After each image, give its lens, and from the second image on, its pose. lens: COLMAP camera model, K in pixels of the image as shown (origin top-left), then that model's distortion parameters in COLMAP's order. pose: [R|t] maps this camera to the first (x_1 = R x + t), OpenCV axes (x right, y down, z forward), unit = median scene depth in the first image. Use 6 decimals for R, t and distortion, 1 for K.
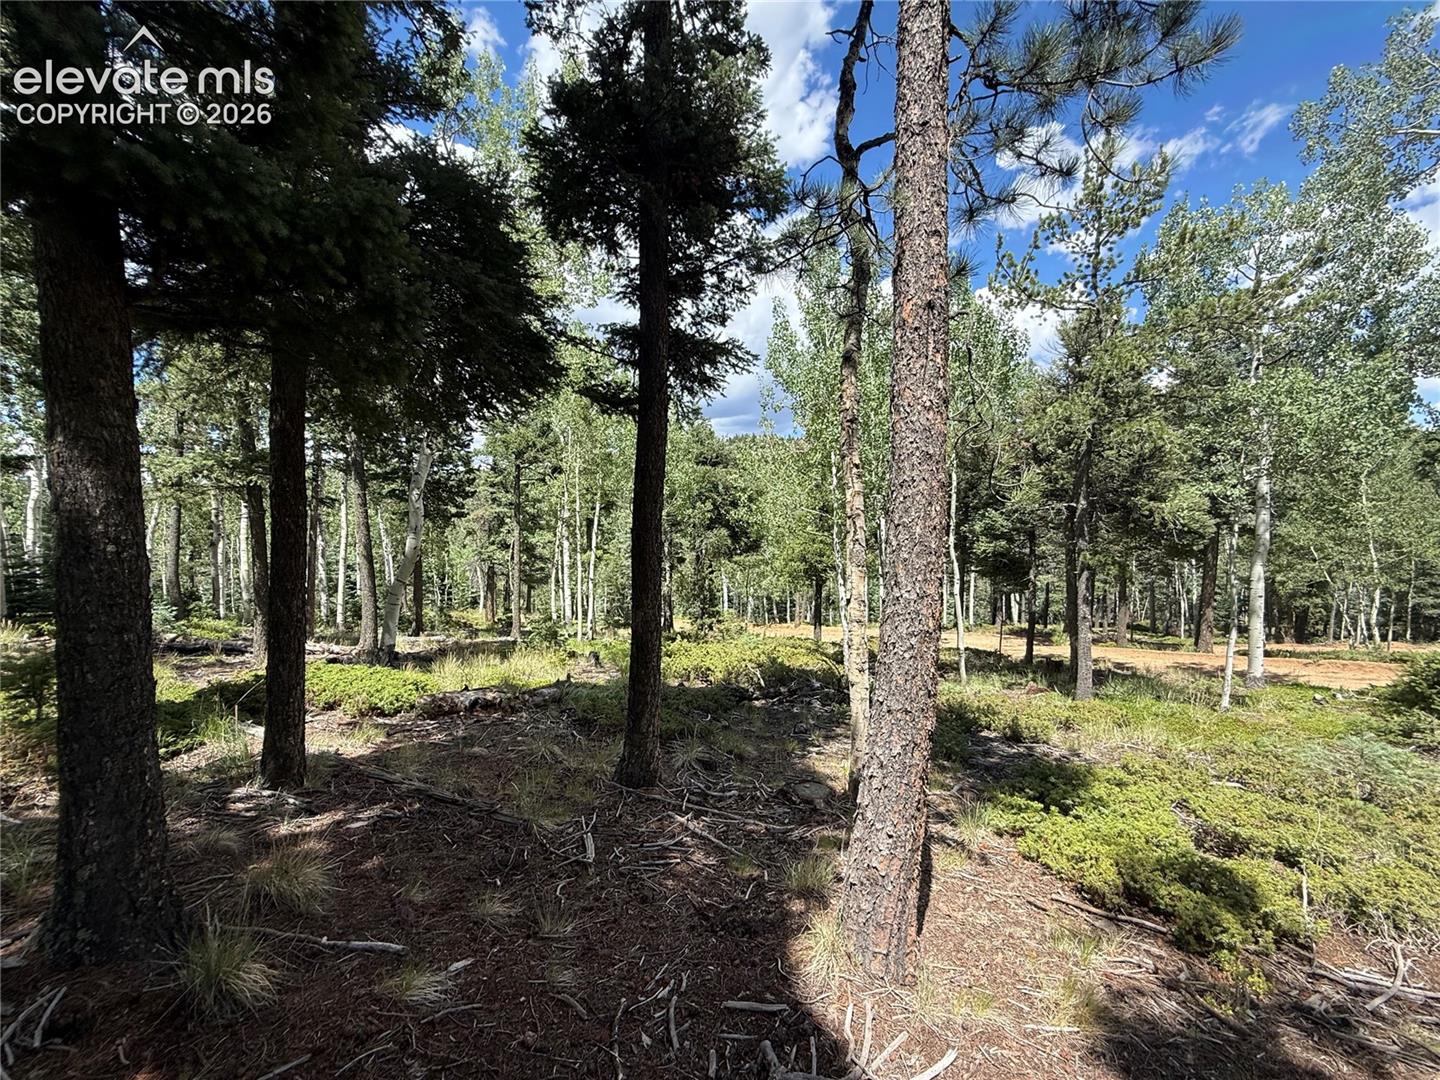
lens RADIAL K [[572.4, 0, 717.0], [0, 572.4, 540.7], [0, 0, 1]] dist [0.000972, -0.000291]
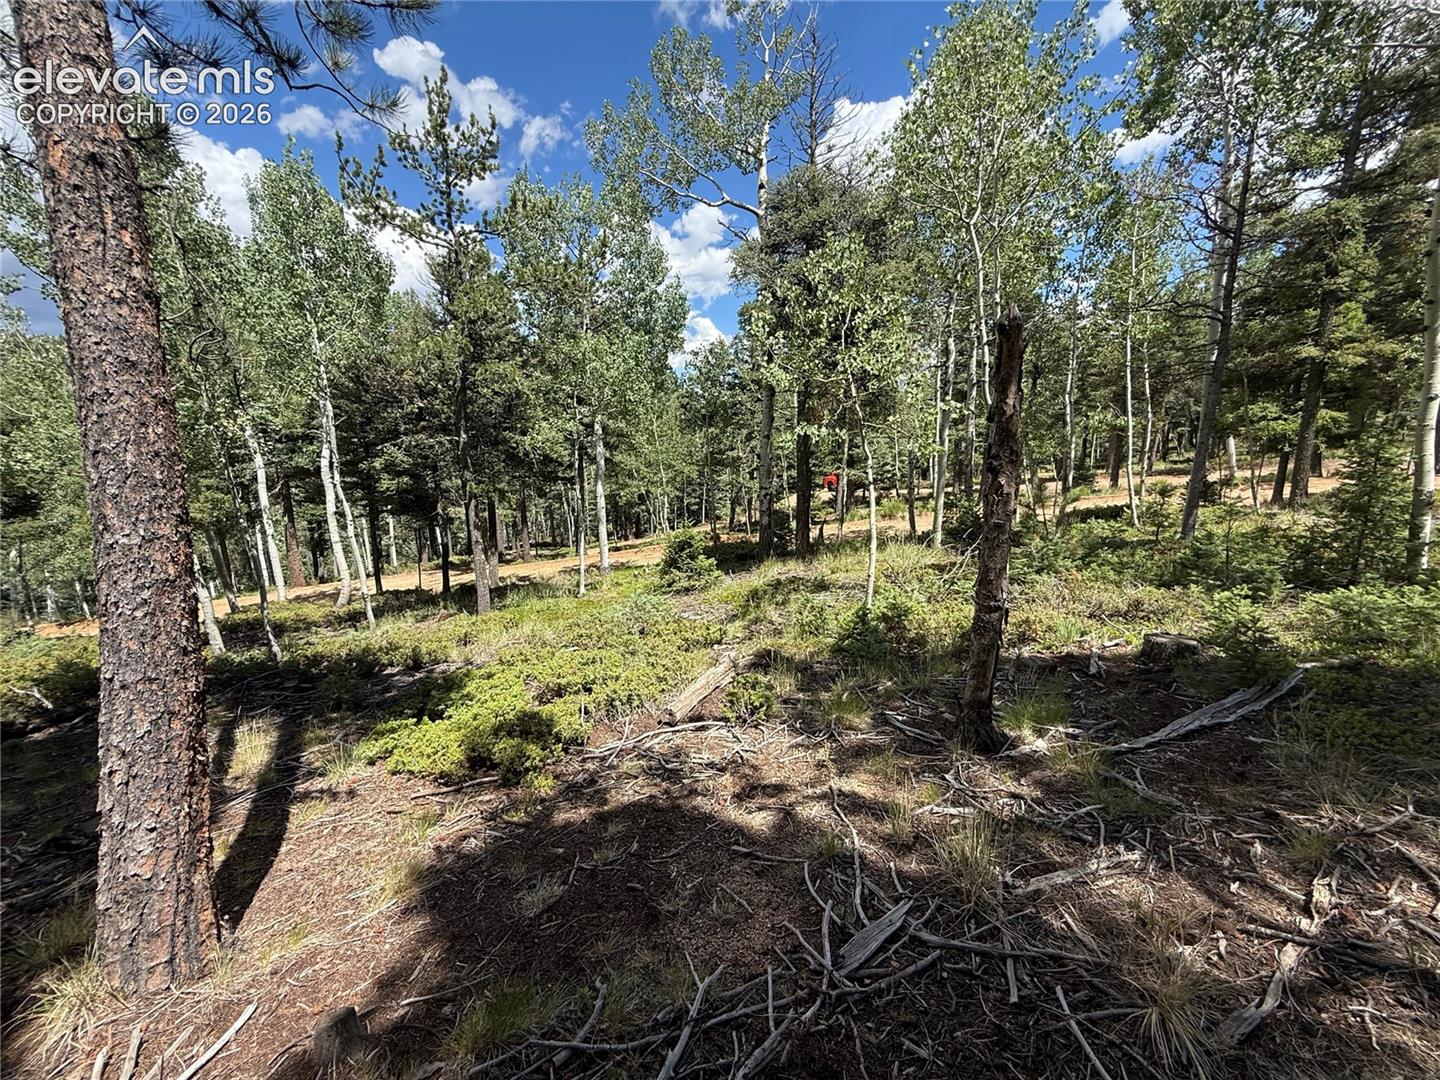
lens RADIAL K [[572.4, 0, 716.0], [0, 572.4, 540.5], [0, 0, 1]] dist [0.000972, -0.000291]
pose [[0.605285, -0.140940, 0.783432, 0.059309], [0.056393, 0.989320, 0.134410, 0.009970], [-0.794009, -0.037176, 0.606769, -0.040380]]
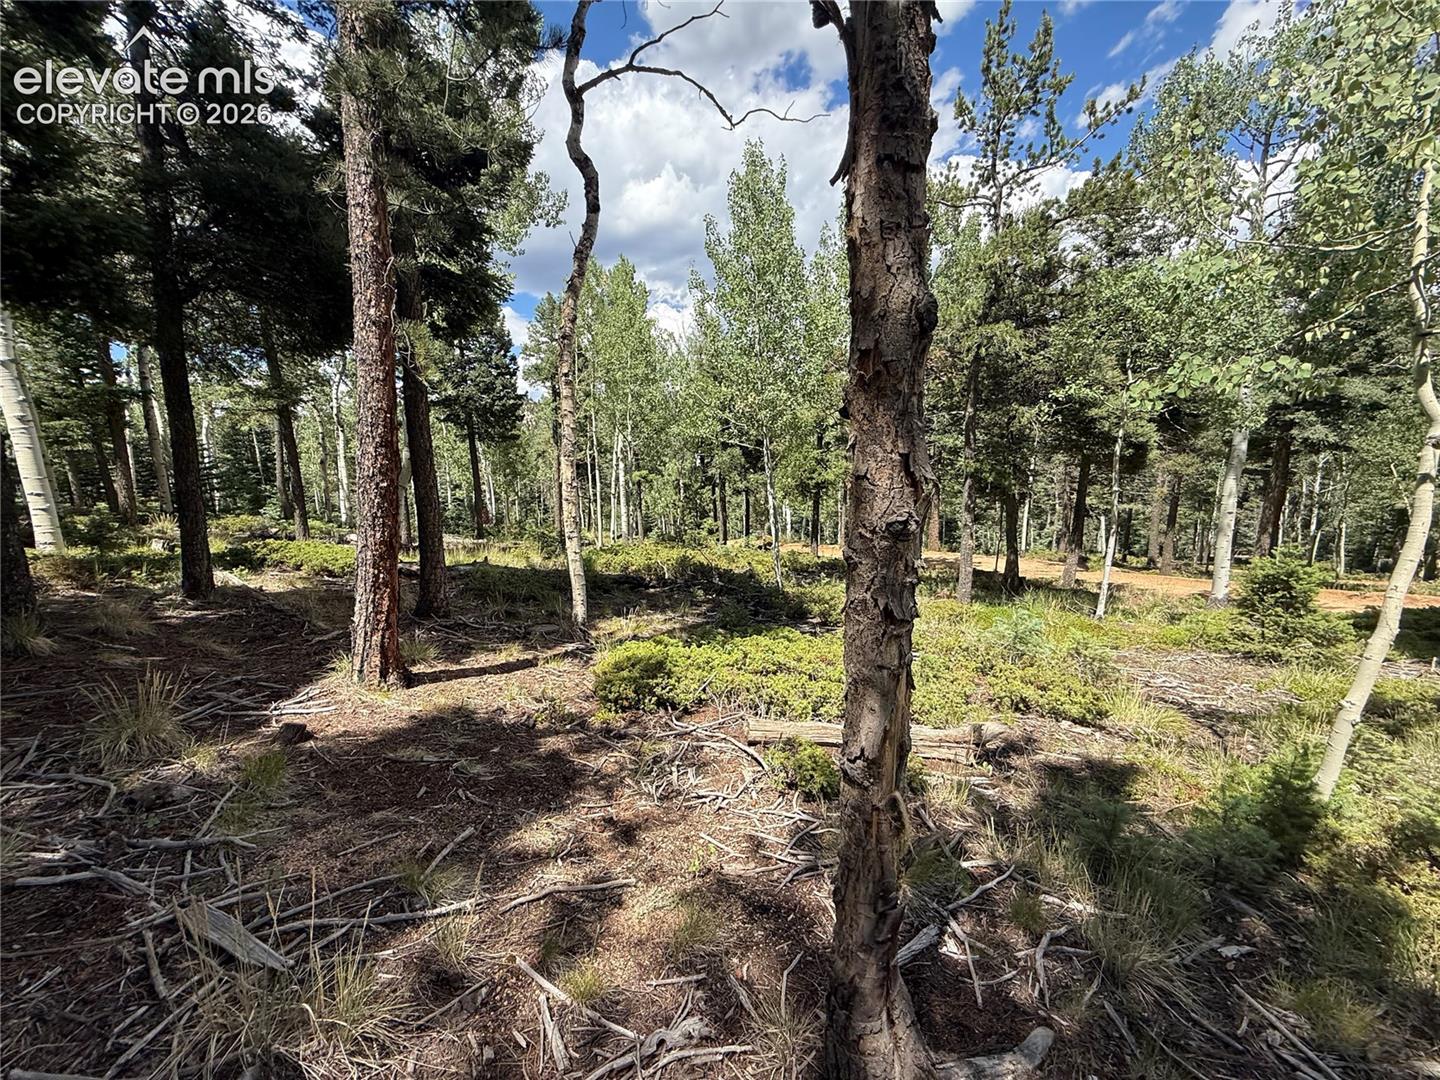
lens RADIAL K [[572.4, 0, 723.5], [0, 572.4, 536.2], [0, 0, 1]] dist [0.000972, -0.000291]
pose [[0.977868, 0.027025, -0.207472, 0.469787], [-0.002835, 0.993243, 0.116016, 0.040679], [0.209206, -0.112861, 0.971337, -0.091199]]
